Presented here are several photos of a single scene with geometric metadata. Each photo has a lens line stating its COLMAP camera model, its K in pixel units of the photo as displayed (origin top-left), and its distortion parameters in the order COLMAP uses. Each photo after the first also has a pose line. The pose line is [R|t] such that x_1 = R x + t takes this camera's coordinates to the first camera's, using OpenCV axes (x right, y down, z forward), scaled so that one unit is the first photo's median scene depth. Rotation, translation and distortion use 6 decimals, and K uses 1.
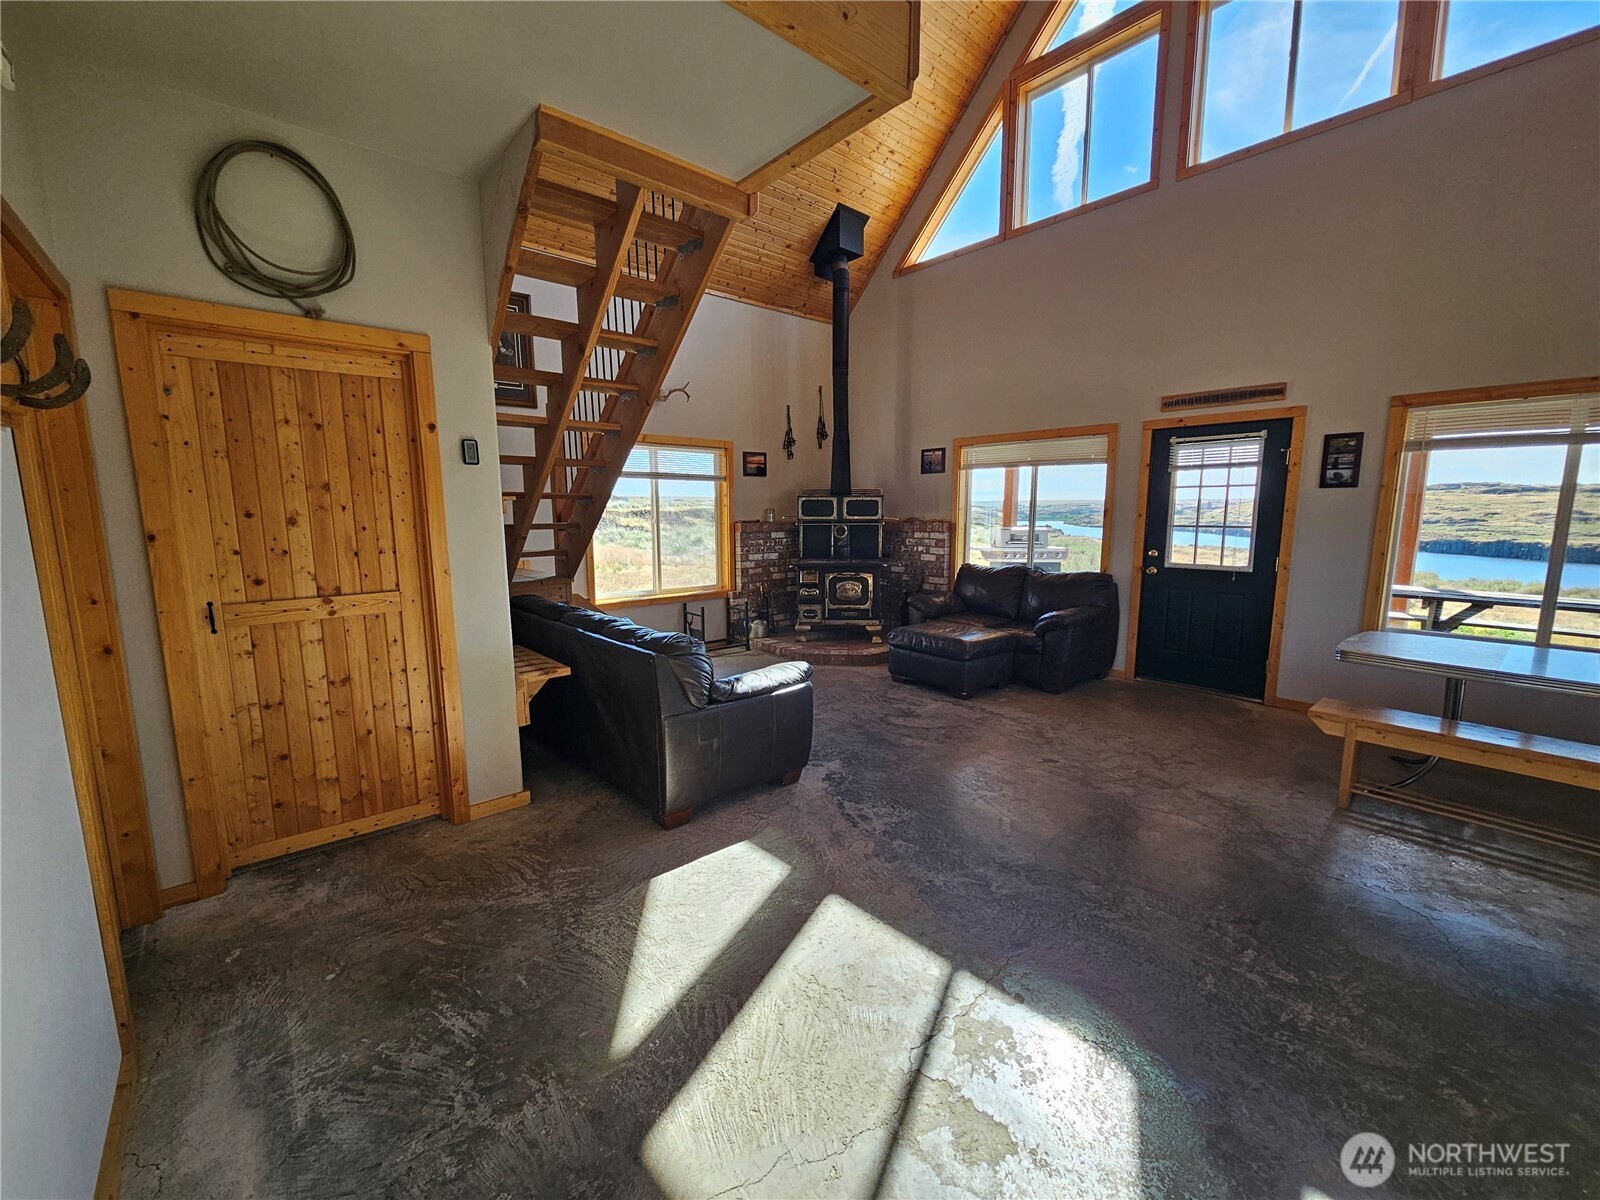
lens RADIAL K [[653.7, 0, 801.0], [0, 653.7, 604.9], [0, 0, 1]] dist [-0.003699, -0.000028]
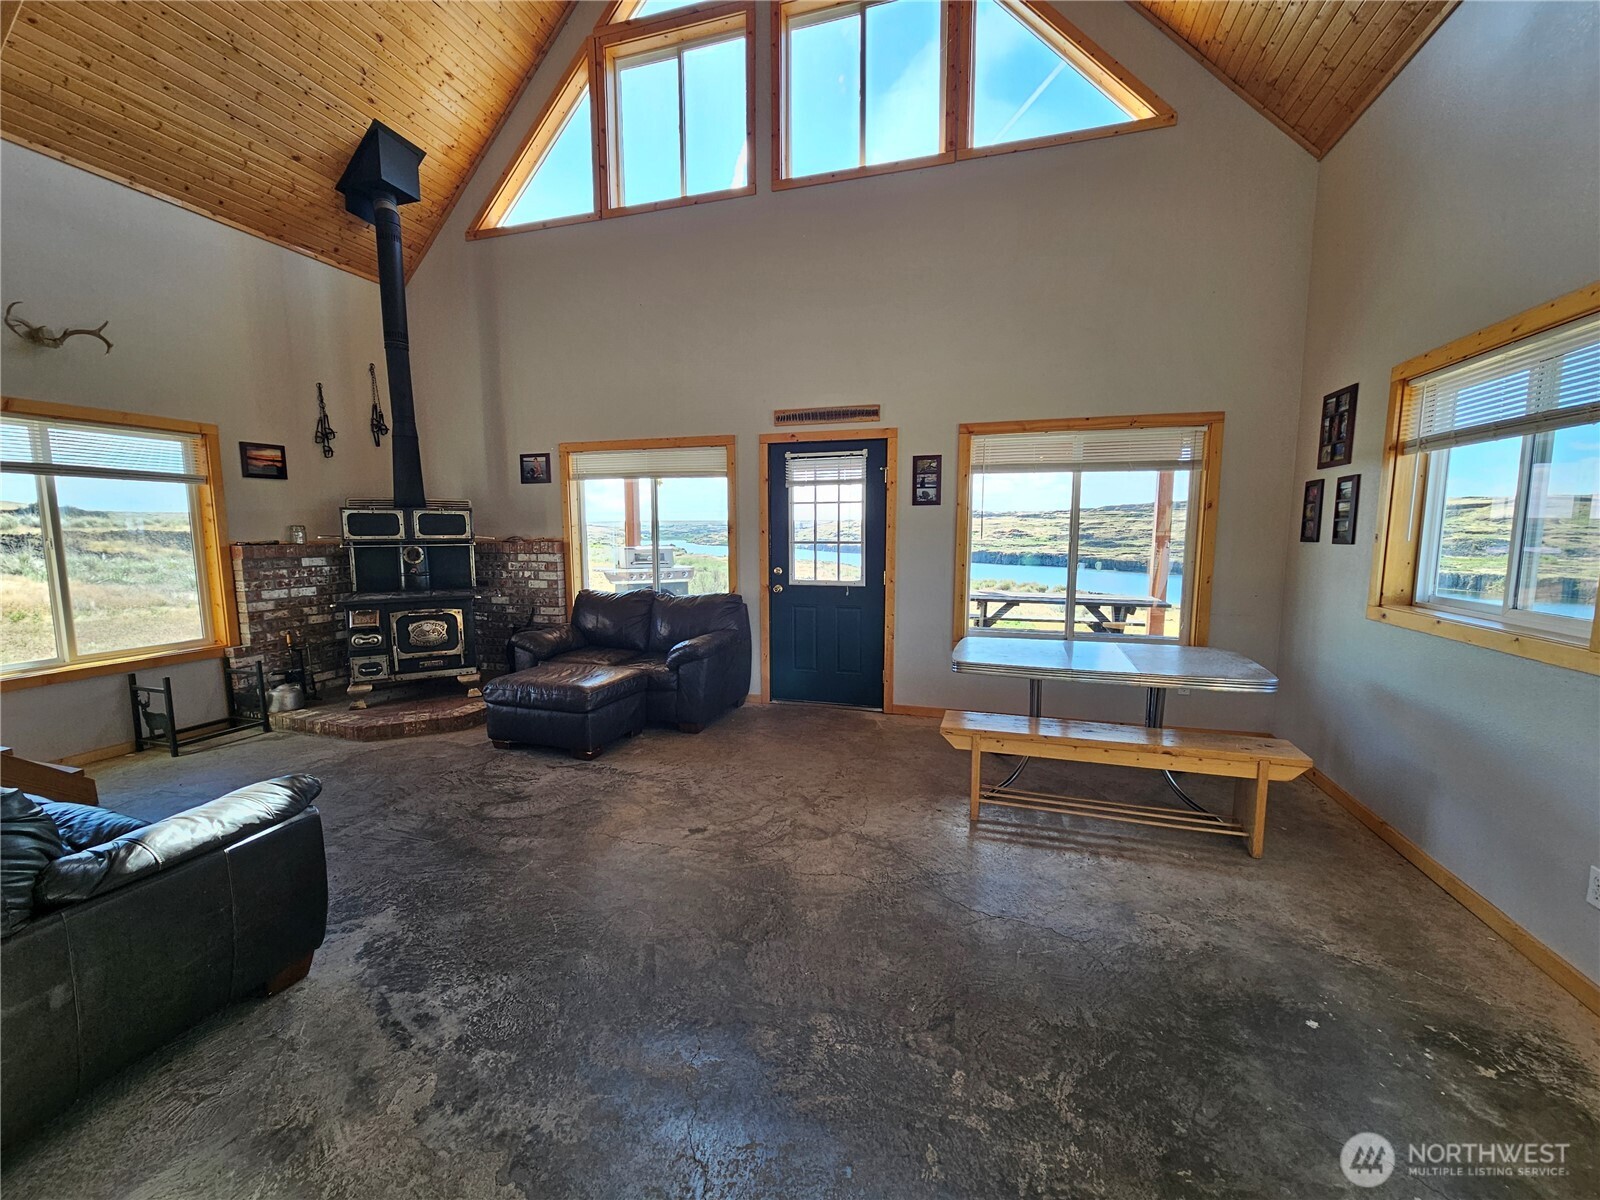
lens RADIAL K [[650.2, 0, 798.9], [0, 650.2, 607.5], [0, 0, 1]] dist [-0.002258, -0.000190]
pose [[0.851795, -0.062529, 0.520130, 0.054670], [0.075927, 0.997103, -0.004472, -0.016834], [-0.518344, 0.043301, 0.854075, 0.147495]]
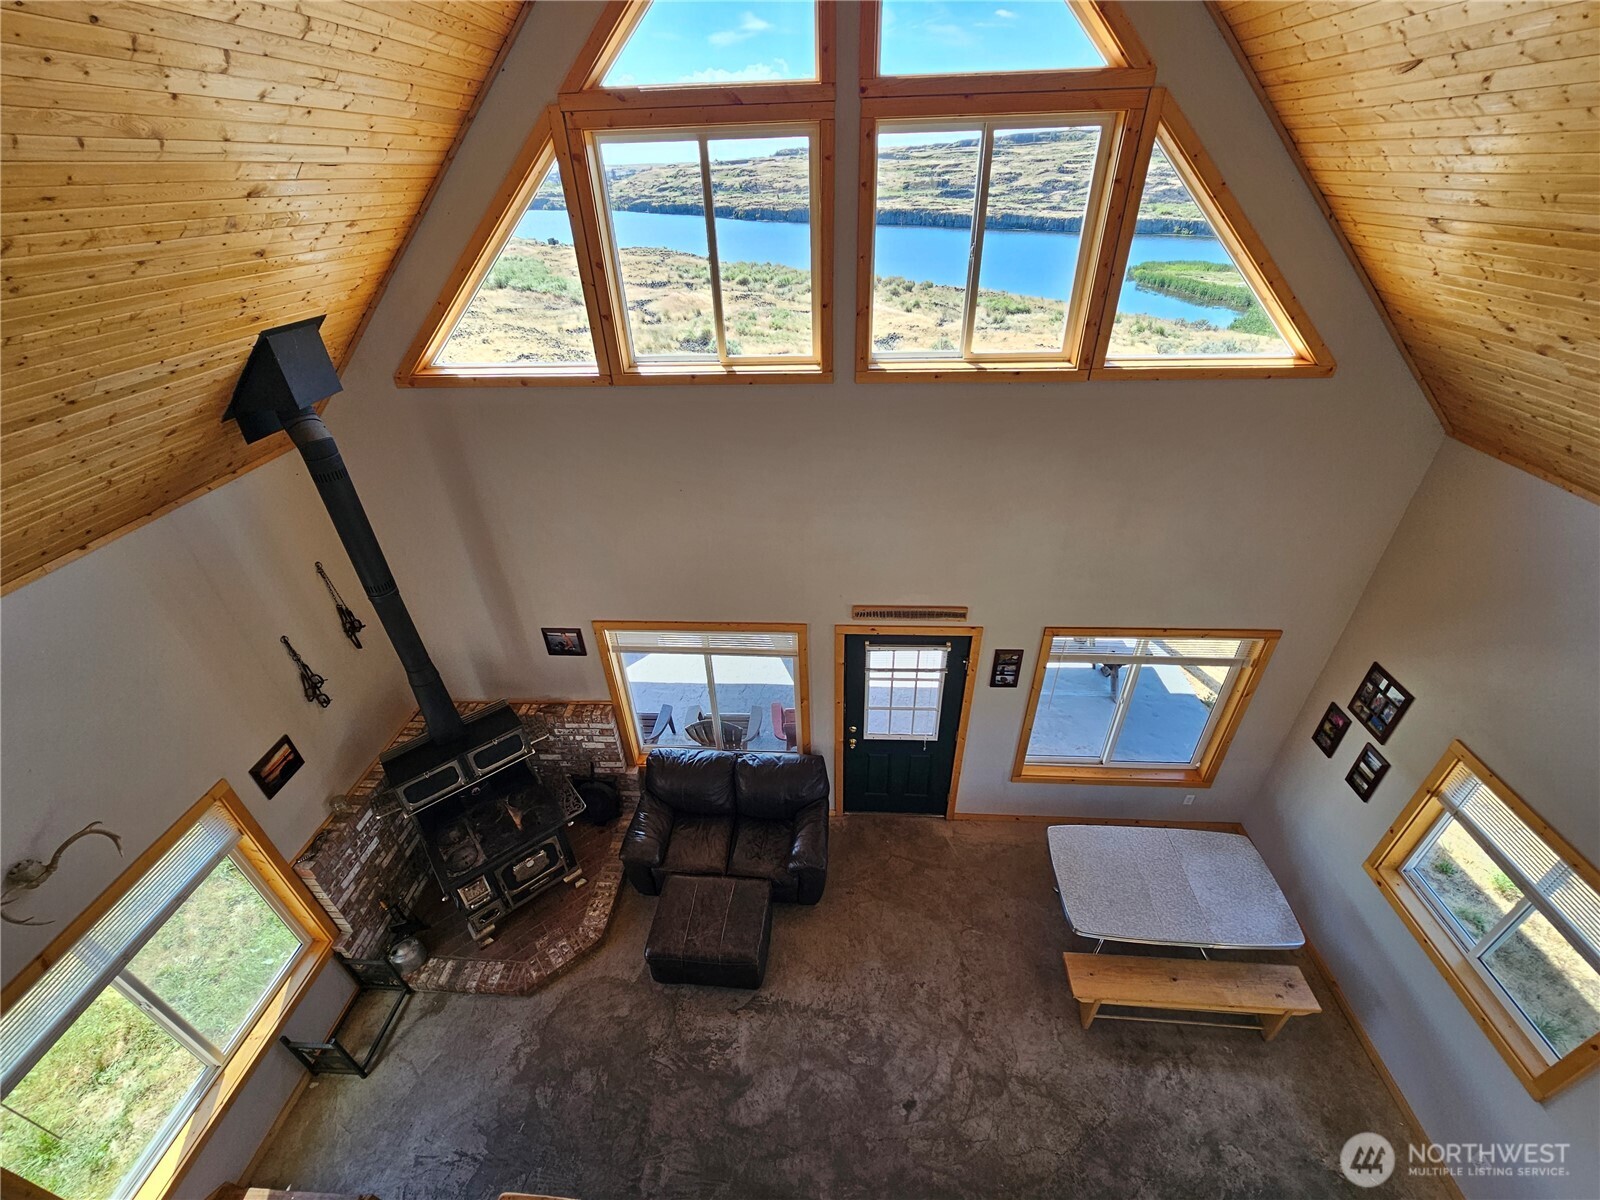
lens RADIAL K [[653.7, 0, 801.0], [0, 653.7, 604.9], [0, 0, 1]] dist [-0.003699, -0.000028]
pose [[0.702798, -0.409411, 0.581771, -0.026525], [0.129673, 0.877821, 0.461102, -0.664774], [-0.699471, -0.248621, 0.670021, 0.387436]]
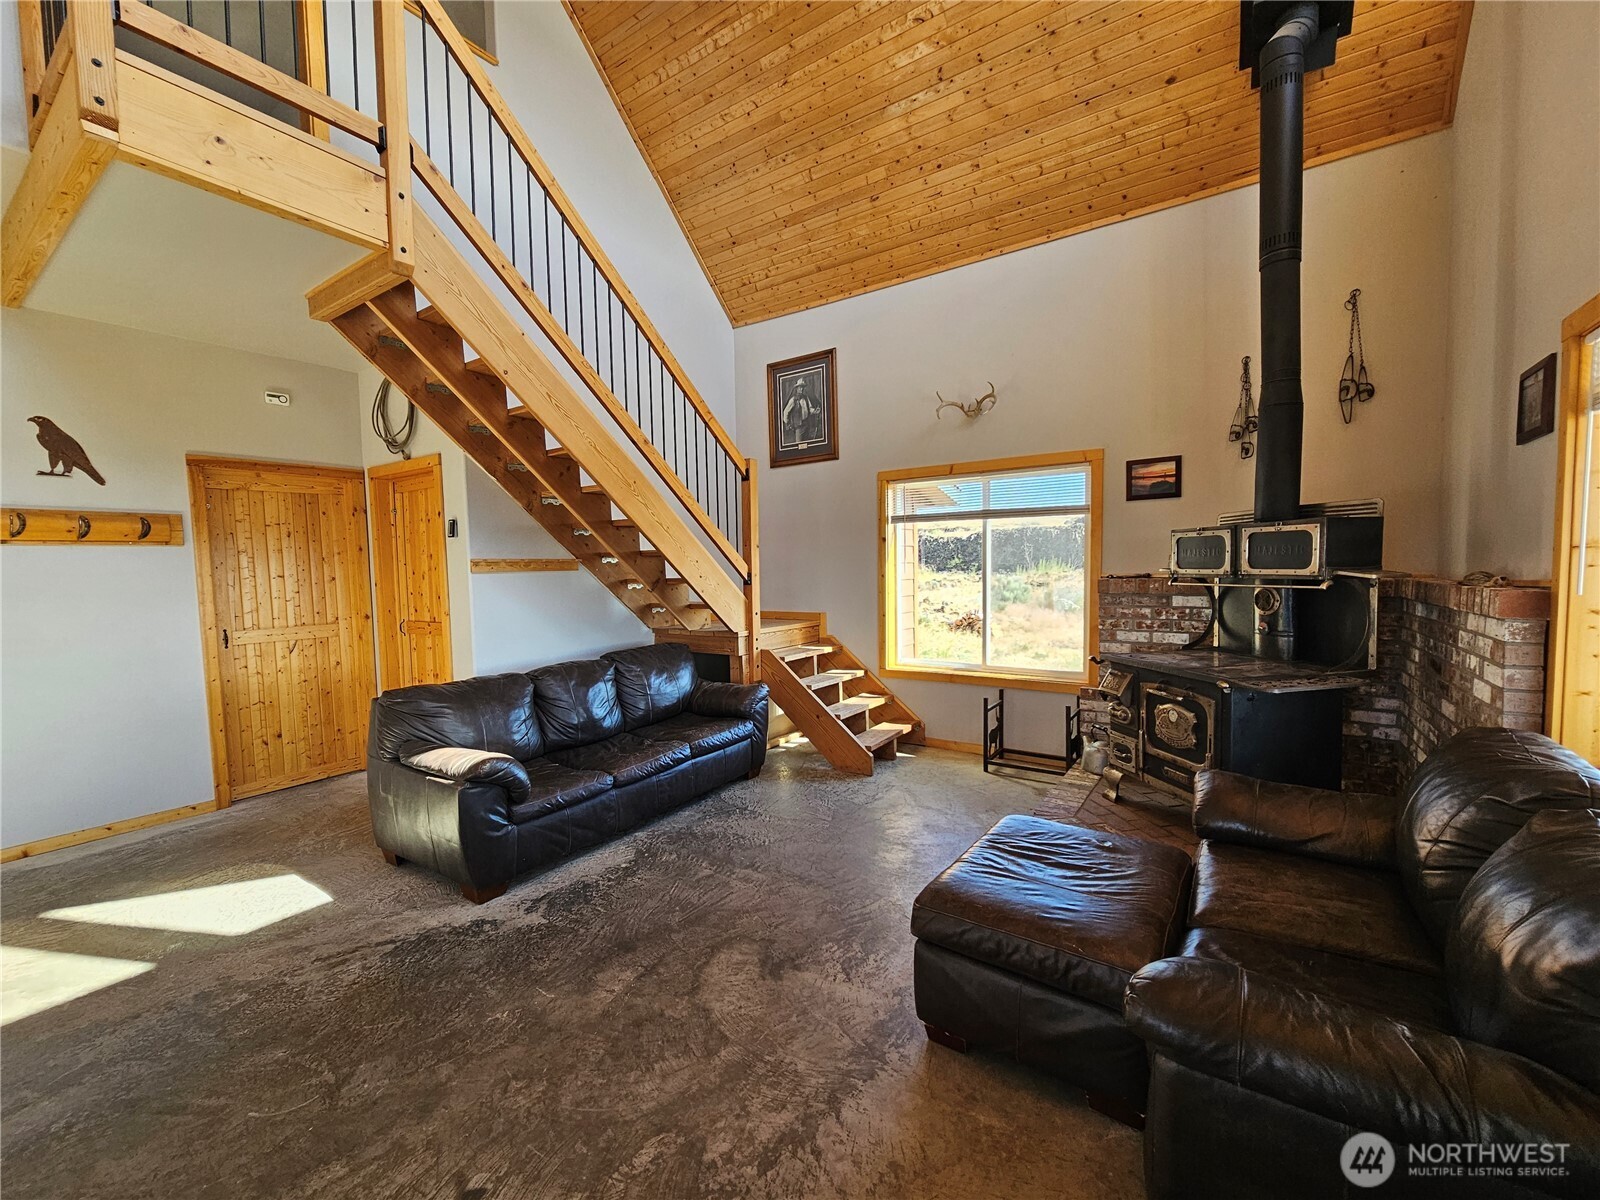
lens RADIAL K [[653.7, 0, 801.0], [0, 653.7, 604.9], [0, 0, 1]] dist [-0.003699, -0.000028]
pose [[0.253893, 0.056801, -0.965563, 0.506610], [-0.121798, 0.992205, 0.026342, -0.097511], [0.959533, 0.110915, 0.258833, 0.676851]]
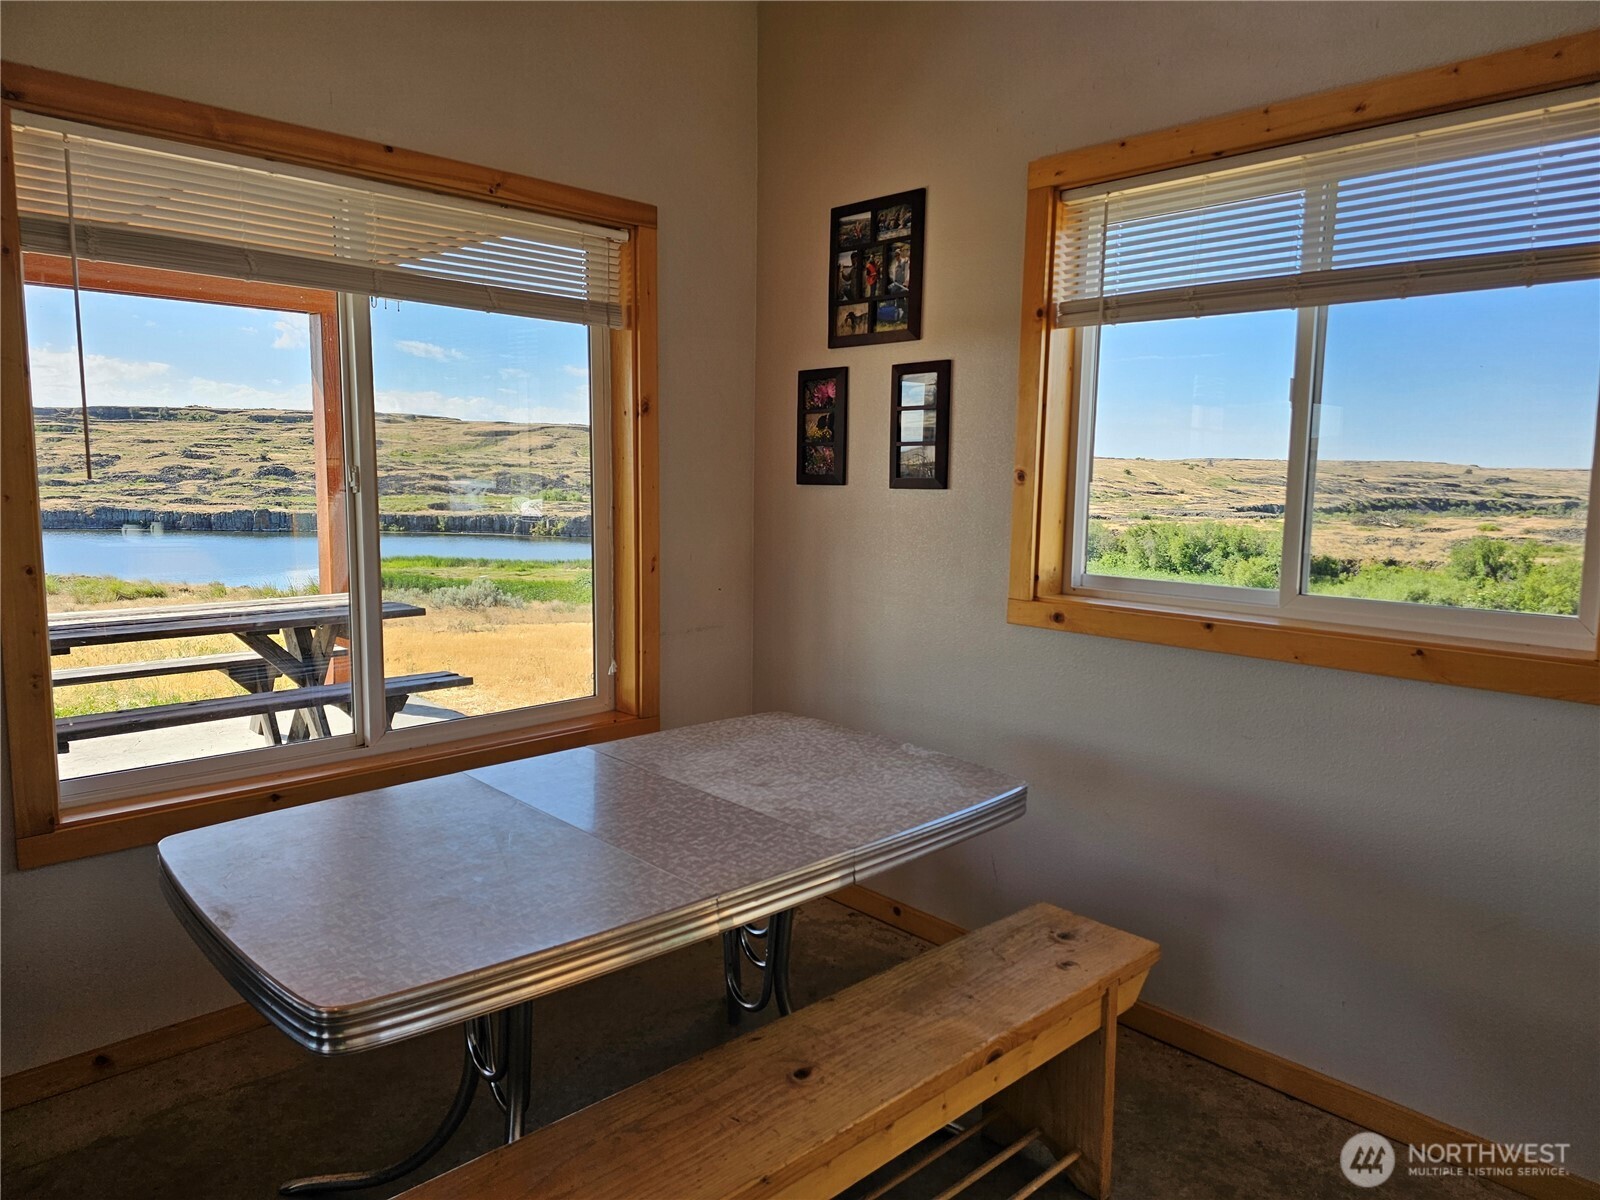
lens RADIAL K [[1071.1, 0, 800.0], [0, 1071.1, 600.0], [0, 0, 1]] dist [0.029906, -0.001281]
pose [[-0.050067, -0.124688, 0.990932, 0.257408], [0.131172, 0.982761, 0.130288, -0.061720], [-0.990094, 0.136506, -0.032848, 0.473239]]
